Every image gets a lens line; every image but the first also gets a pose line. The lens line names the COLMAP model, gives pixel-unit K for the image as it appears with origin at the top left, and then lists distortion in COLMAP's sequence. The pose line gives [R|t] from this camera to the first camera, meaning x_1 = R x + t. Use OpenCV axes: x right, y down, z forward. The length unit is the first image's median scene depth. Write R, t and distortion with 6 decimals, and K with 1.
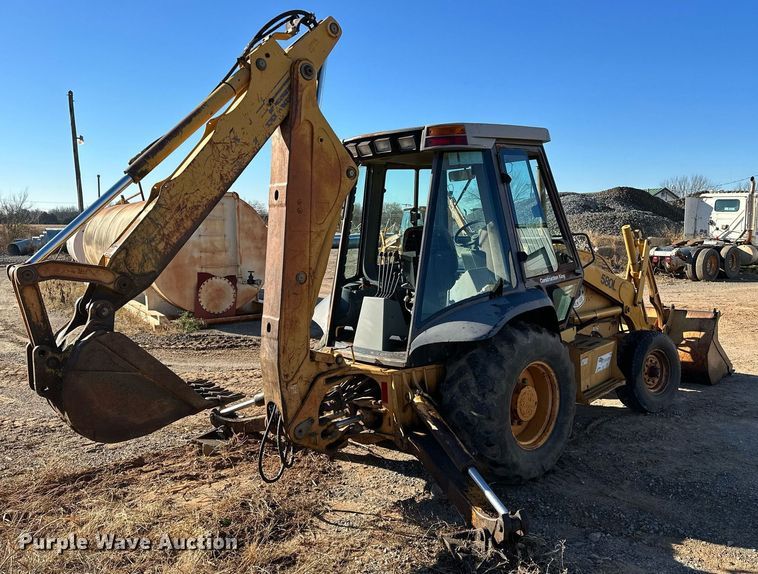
lens RADIAL K [[659.7, 0, 378.6], [0, 659.7, 291.9], [0, 0, 1]] dist [0.007598, -0.023154]
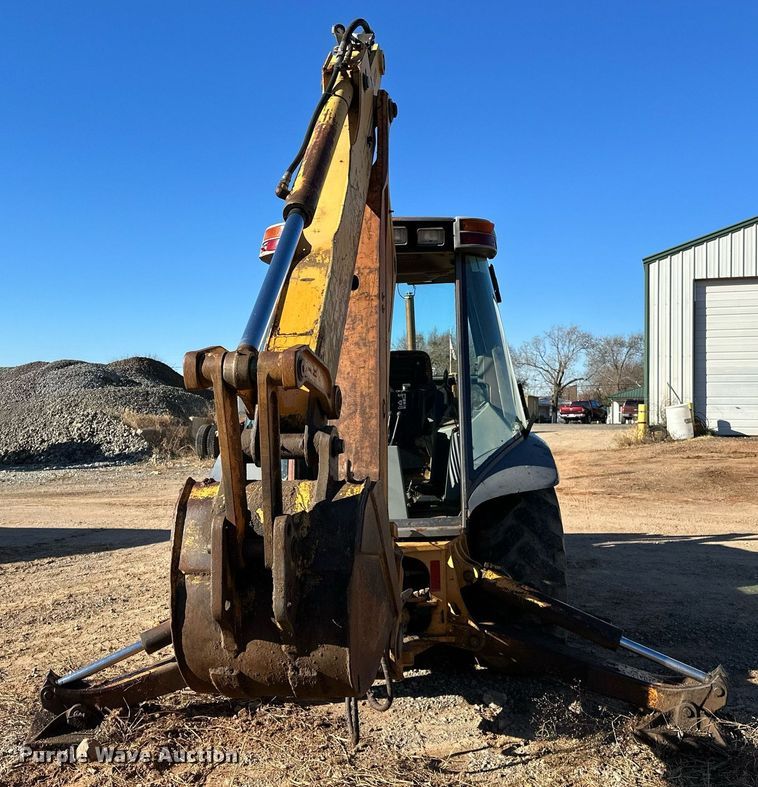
lens RADIAL K [[834.0, 0, 382.0], [0, 834.0, 399.0], [0, 0, 1]] dist [0.014360, 0.000000]
pose [[0.717061, 0.010525, 0.696930, -0.667162], [0.075231, 0.992876, -0.092398, 0.043437], [-0.692938, 0.118686, 0.711161, 0.386985]]
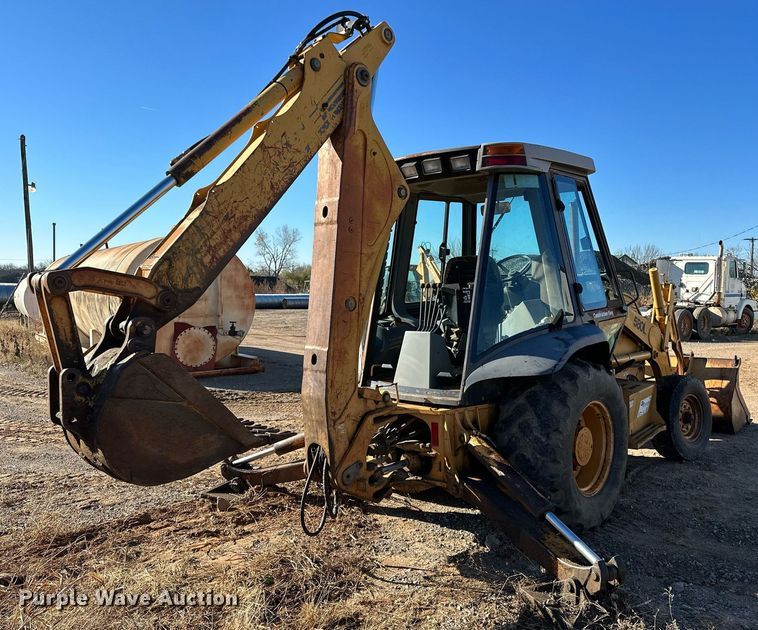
lens RADIAL K [[670.8, 0, 394.4], [0, 670.8, 329.2], [0, 0, 1]] dist [0.006507, -0.027289]
pose [[0.995664, 0.010188, 0.092462, -0.135119], [-0.006151, 0.999019, -0.043844, 0.049746], [-0.092818, 0.043085, 0.994750, 0.083031]]
